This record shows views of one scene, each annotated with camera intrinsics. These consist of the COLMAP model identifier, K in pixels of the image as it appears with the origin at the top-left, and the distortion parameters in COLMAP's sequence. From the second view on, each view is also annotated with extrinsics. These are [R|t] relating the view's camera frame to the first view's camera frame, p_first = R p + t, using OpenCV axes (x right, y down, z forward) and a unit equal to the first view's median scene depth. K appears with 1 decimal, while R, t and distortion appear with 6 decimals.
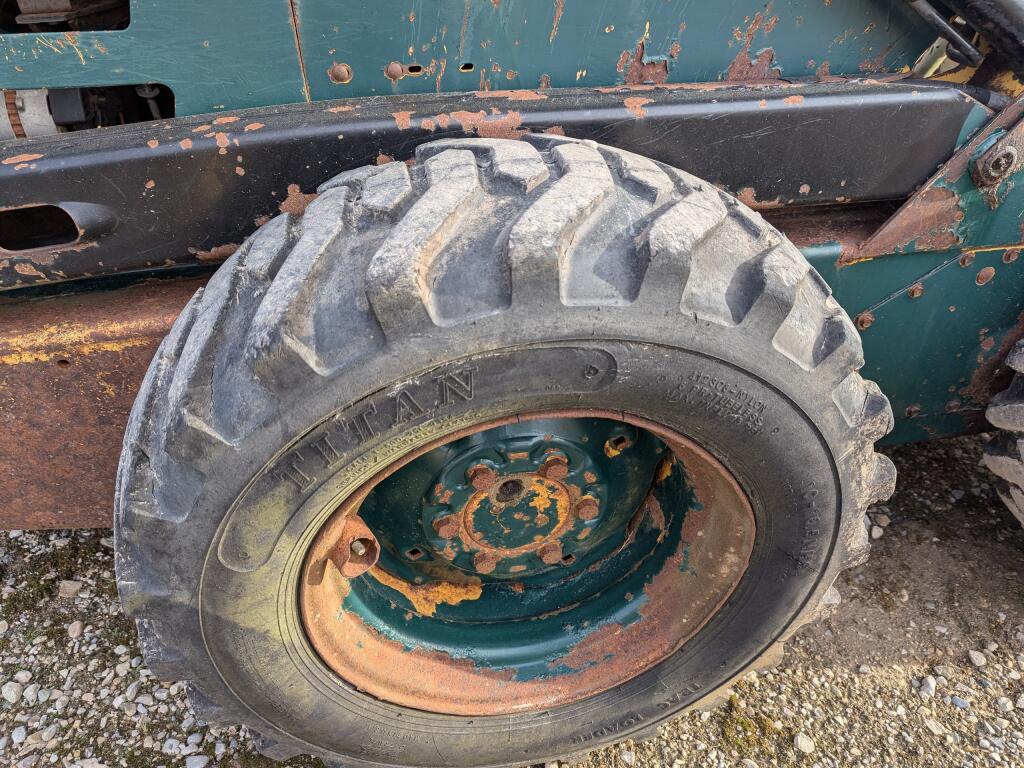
lens RADIAL K [[719.0, 0, 515.1], [0, 719.0, 389.6], [0, 0, 1]] dist [0.061894, -0.054614]
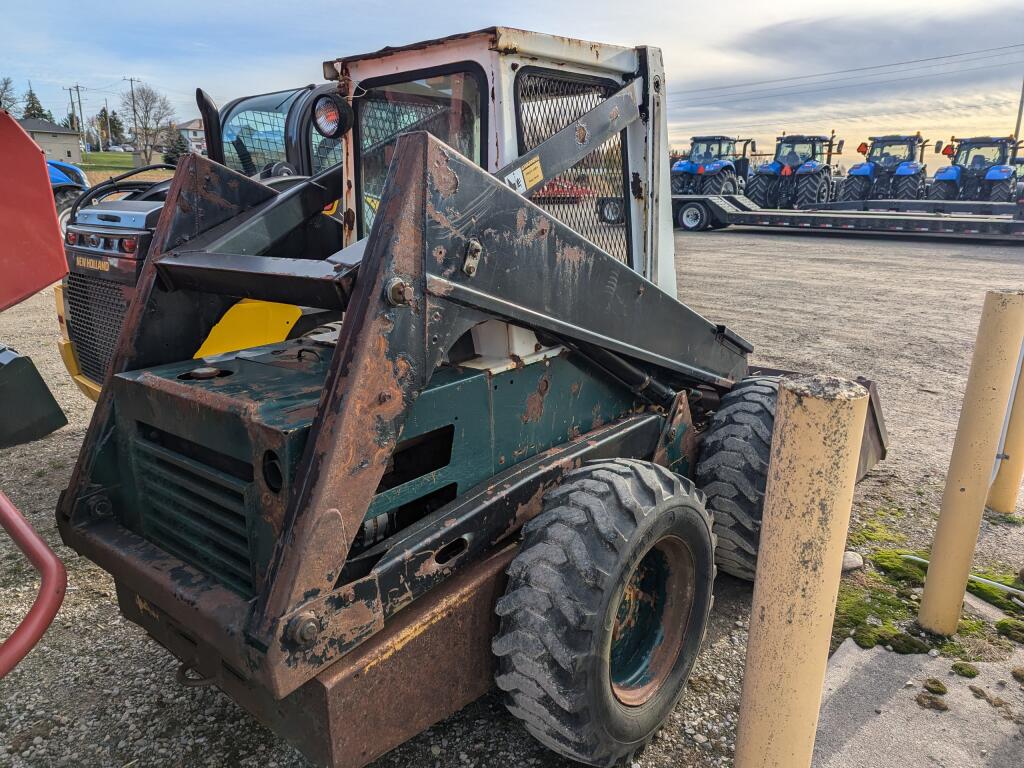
lens RADIAL K [[719.0, 0, 515.1], [0, 719.0, 389.6], [0, 0, 1]] dist [0.061894, -0.054614]
pose [[0.769307, -0.190061, 0.609954, -1.658657], [0.407940, 0.880891, -0.240032, -0.031630], [-0.491682, 0.433483, 0.755209, -1.000480]]
